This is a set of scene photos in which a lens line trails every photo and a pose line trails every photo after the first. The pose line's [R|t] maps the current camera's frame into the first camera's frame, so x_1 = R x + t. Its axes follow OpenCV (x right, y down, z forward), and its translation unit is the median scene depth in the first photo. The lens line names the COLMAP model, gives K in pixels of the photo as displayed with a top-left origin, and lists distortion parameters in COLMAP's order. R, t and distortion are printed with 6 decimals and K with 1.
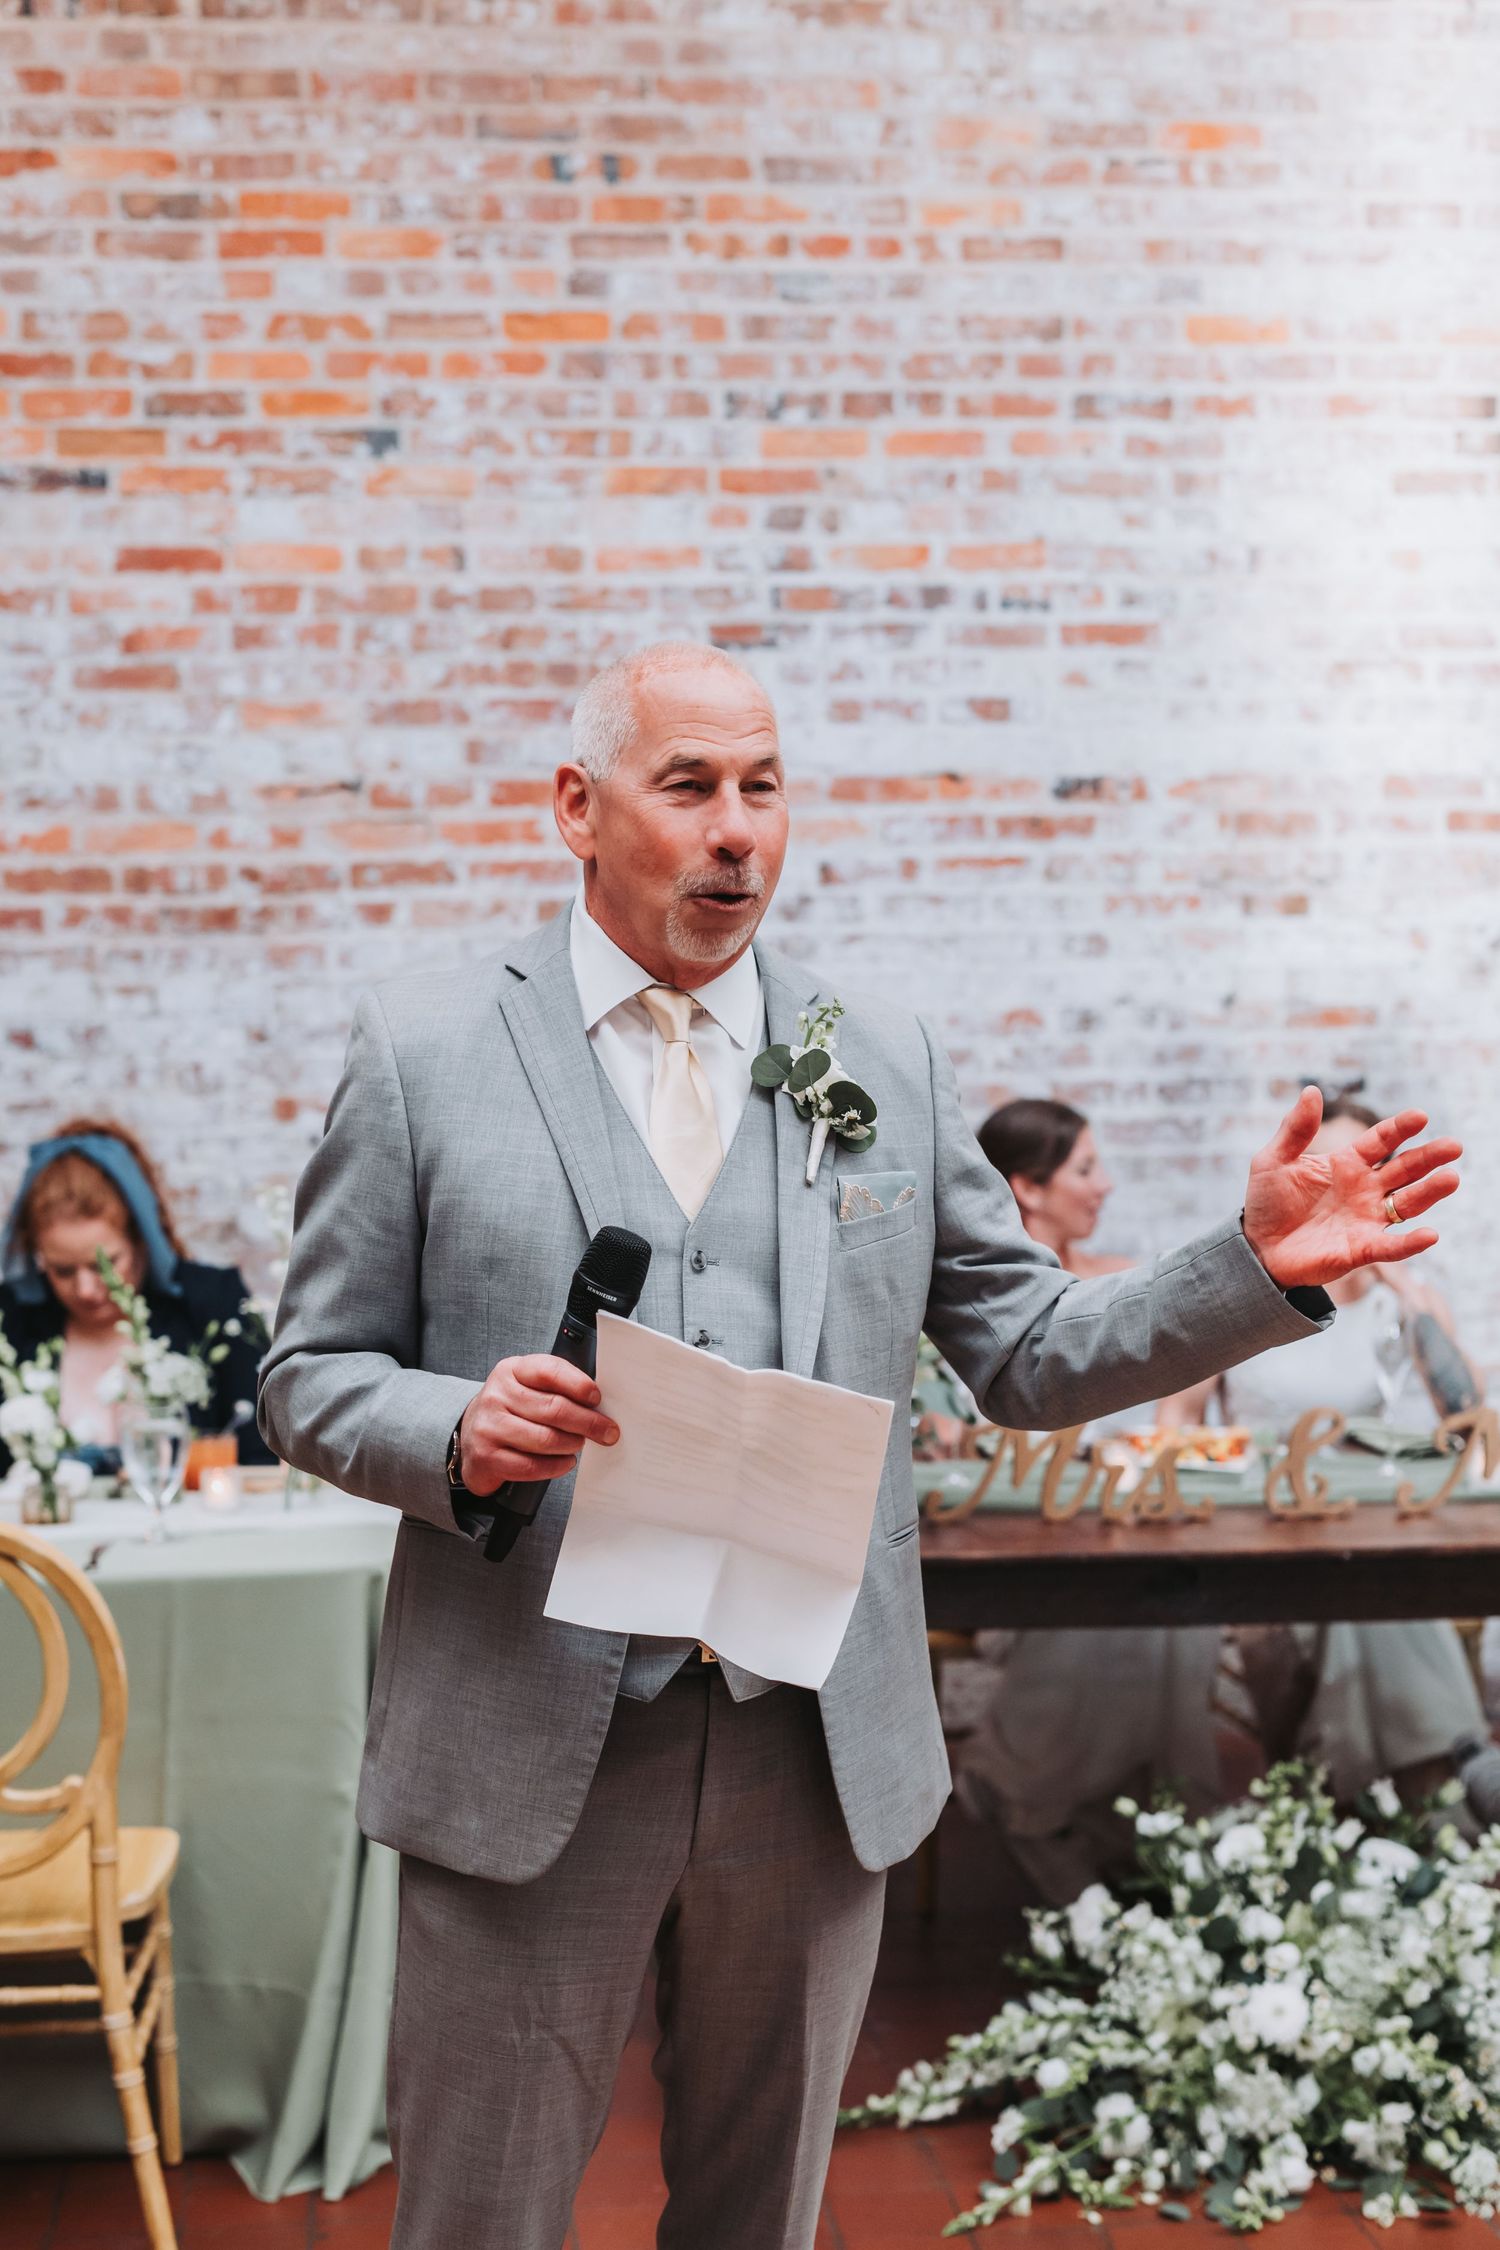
lens RADIAL K [[3162.8, 0, 742.4], [0, 3162.8, 1122.2], [0, 0, 1]] dist [0.005334, 0.000000]
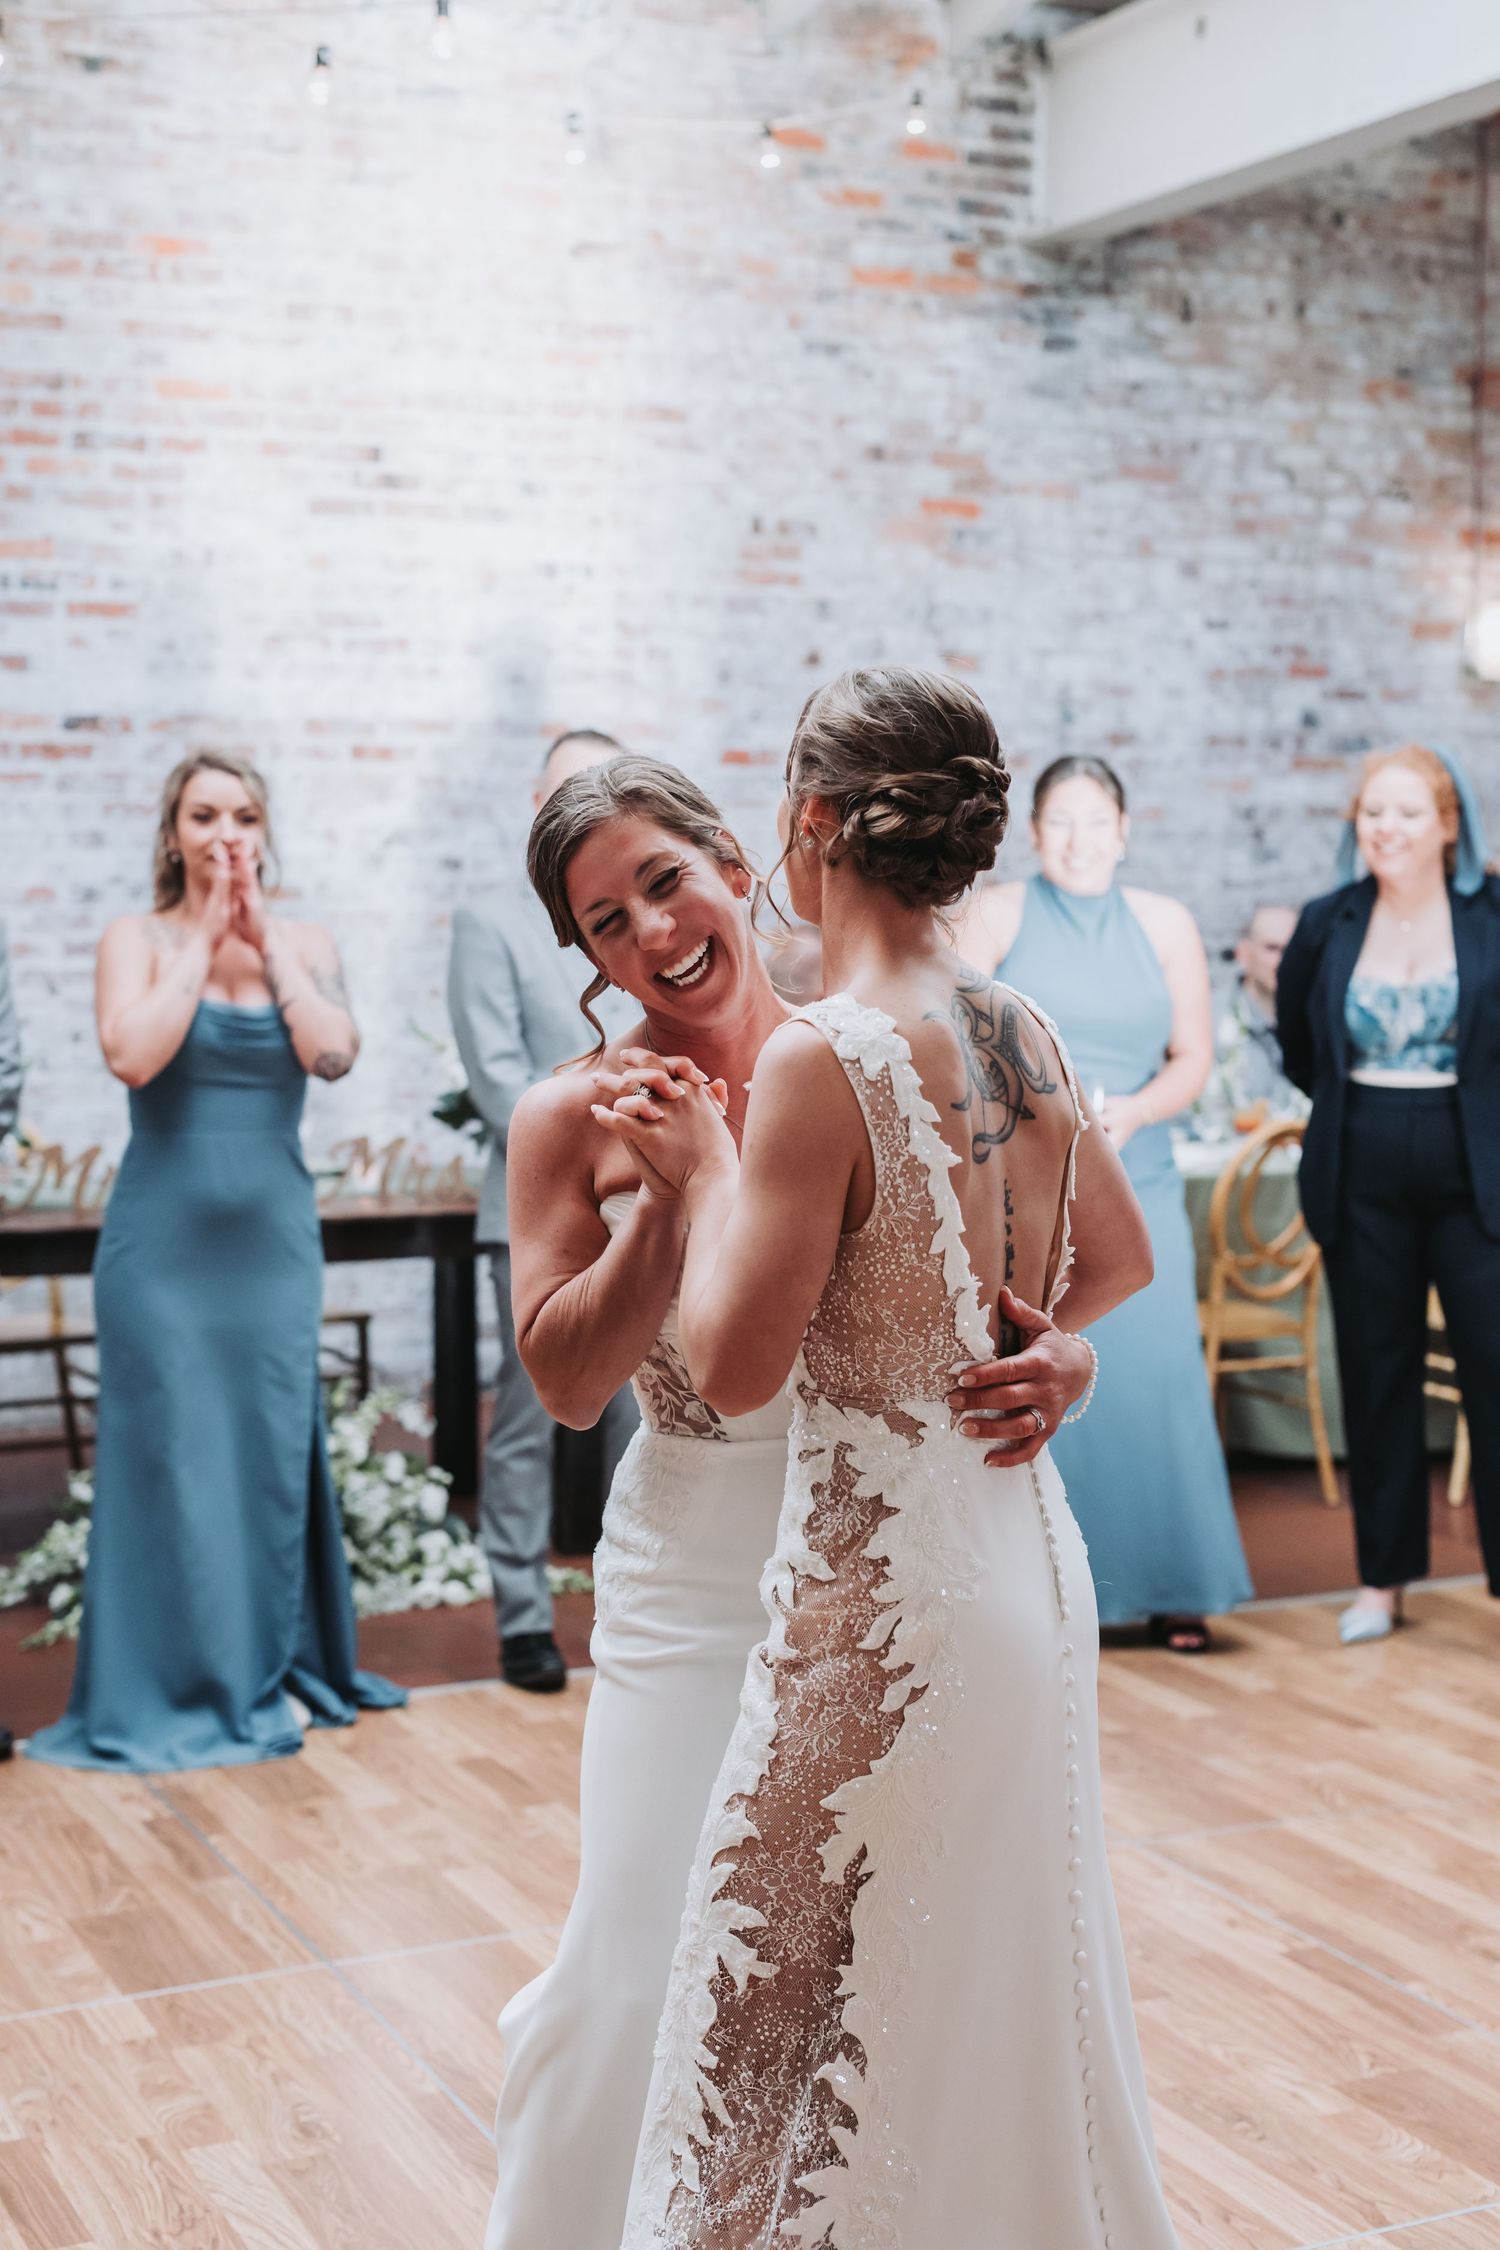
lens RADIAL K [[3162.8, 0, 745.3], [0, 3162.8, 1108.8], [0, 0, 1]] dist [0.005334, 0.000000]
pose [[0.947926, -0.016809, 0.318047, -0.057986], [0.010821, 0.999730, 0.020586, 0.035015], [-0.318307, -0.016072, 0.947851, -0.380029]]
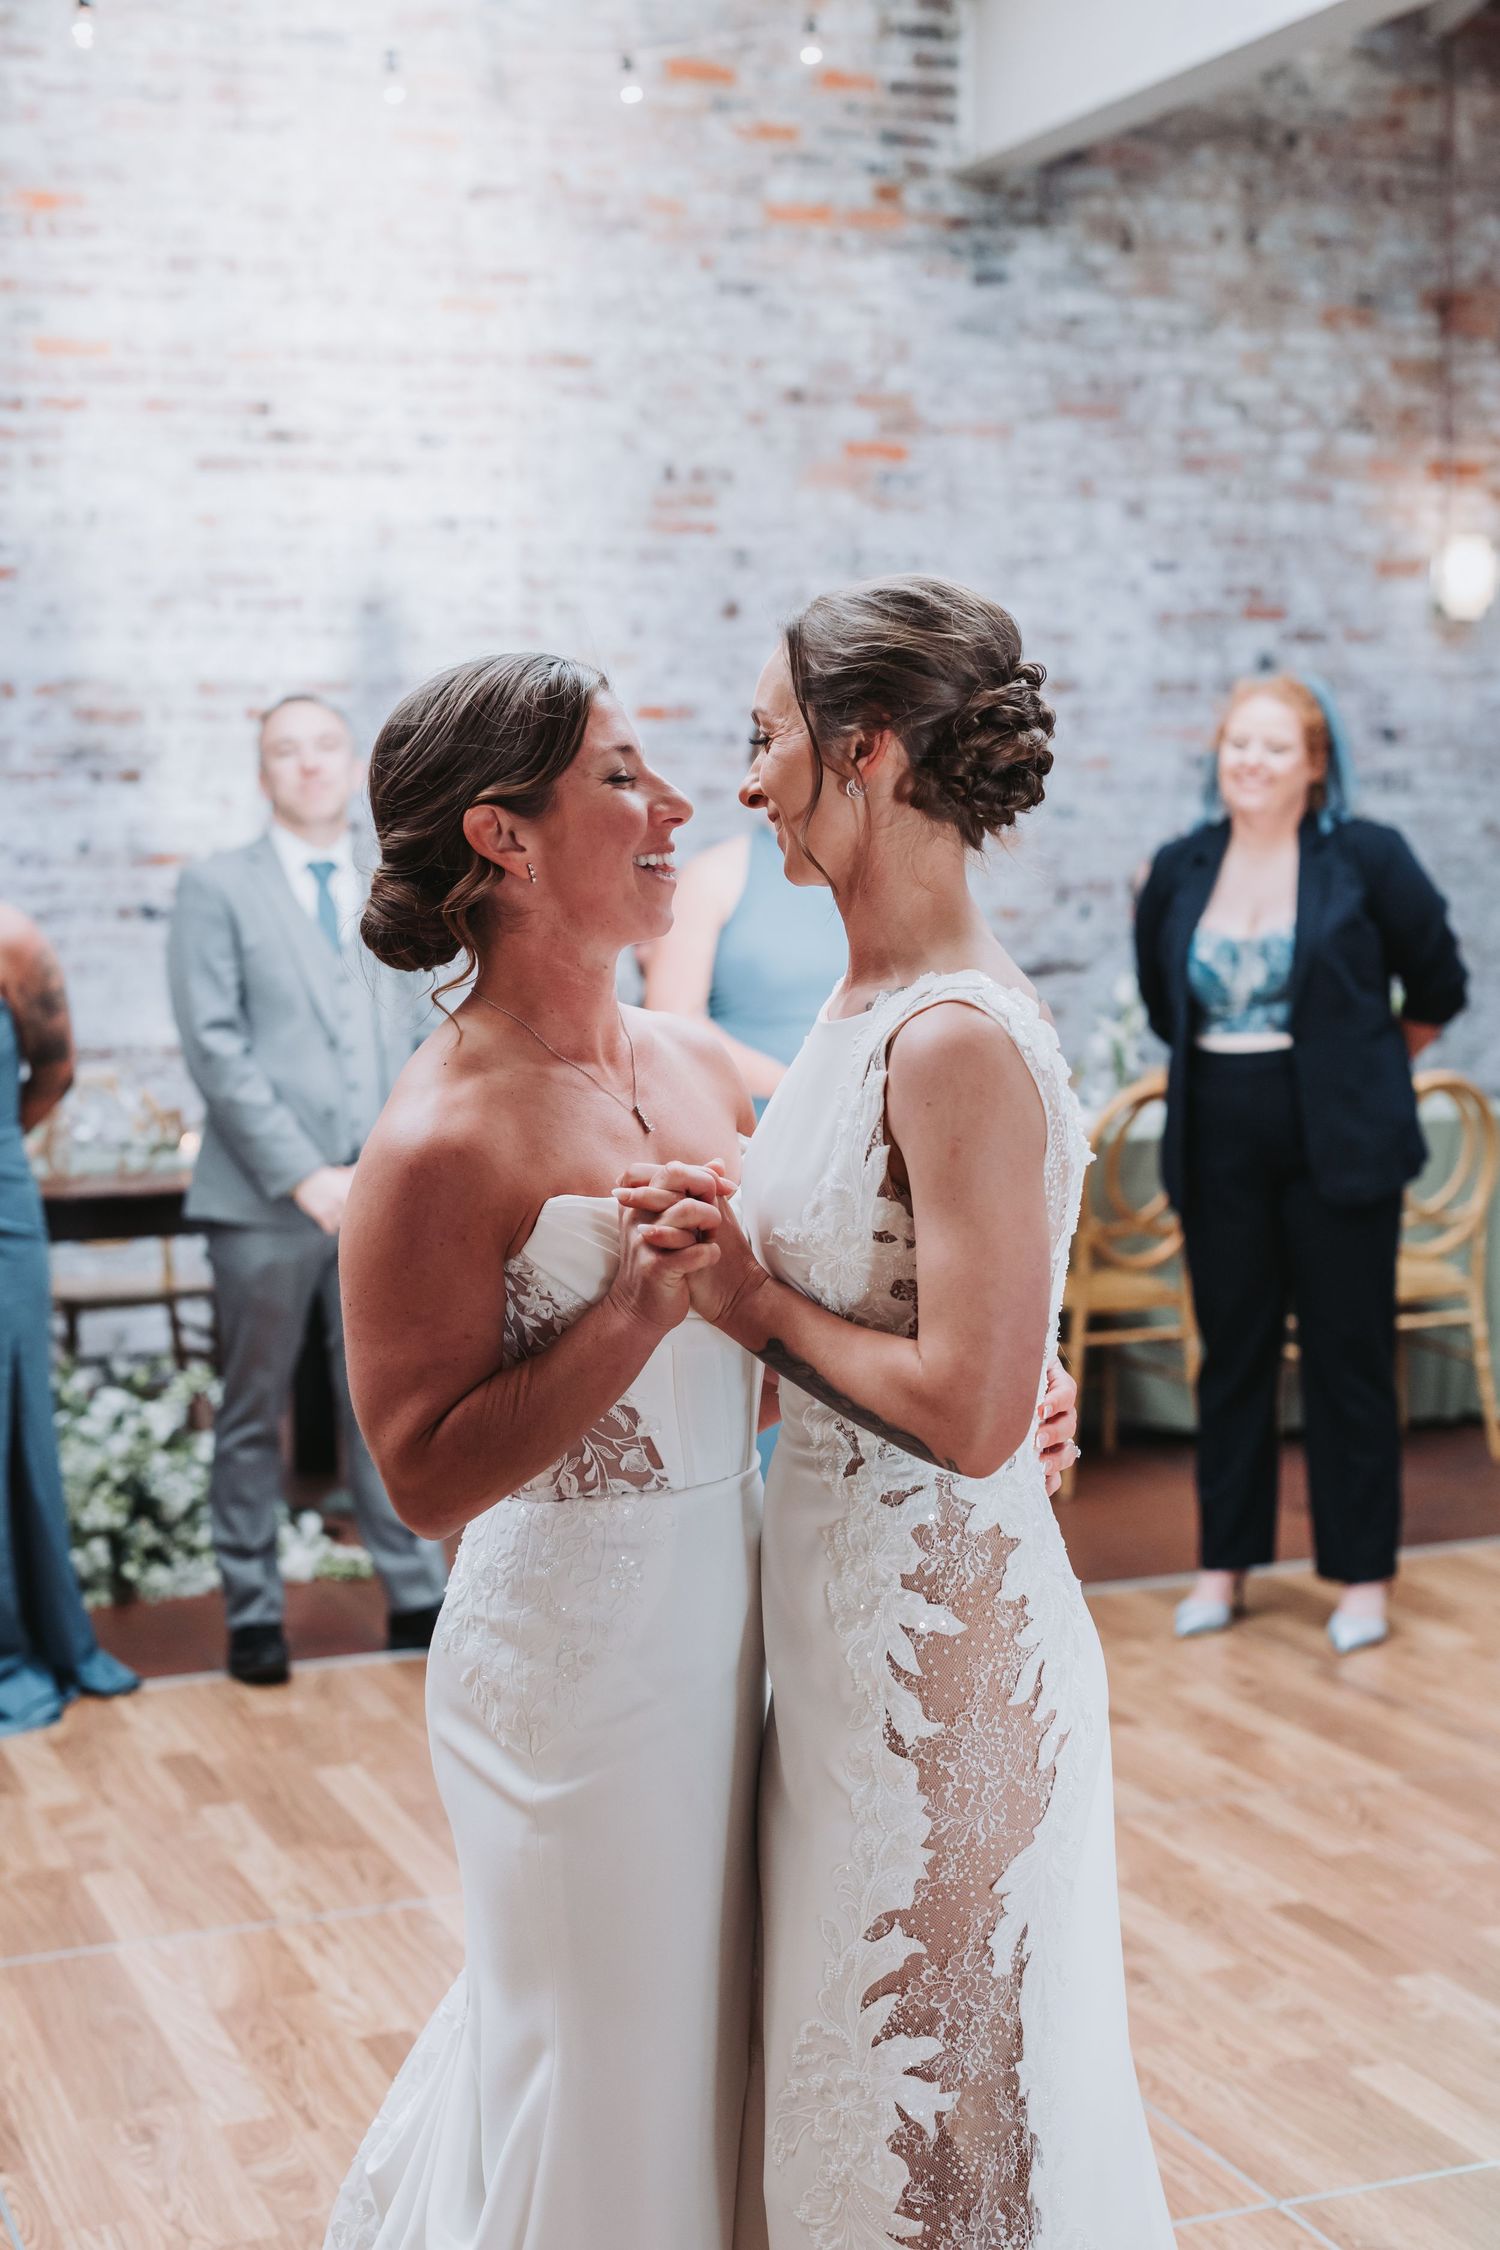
lens RADIAL K [[3162.8, 0, 732.2], [0, 3162.8, 1124.6], [0, 0, 1]] dist [0.005334, 0.000000]
pose [[0.966763, -0.030414, 0.253861, 0.077104], [0.021114, 0.999005, 0.039279, 0.032782], [-0.254803, -0.032613, 0.966443, -0.383123]]
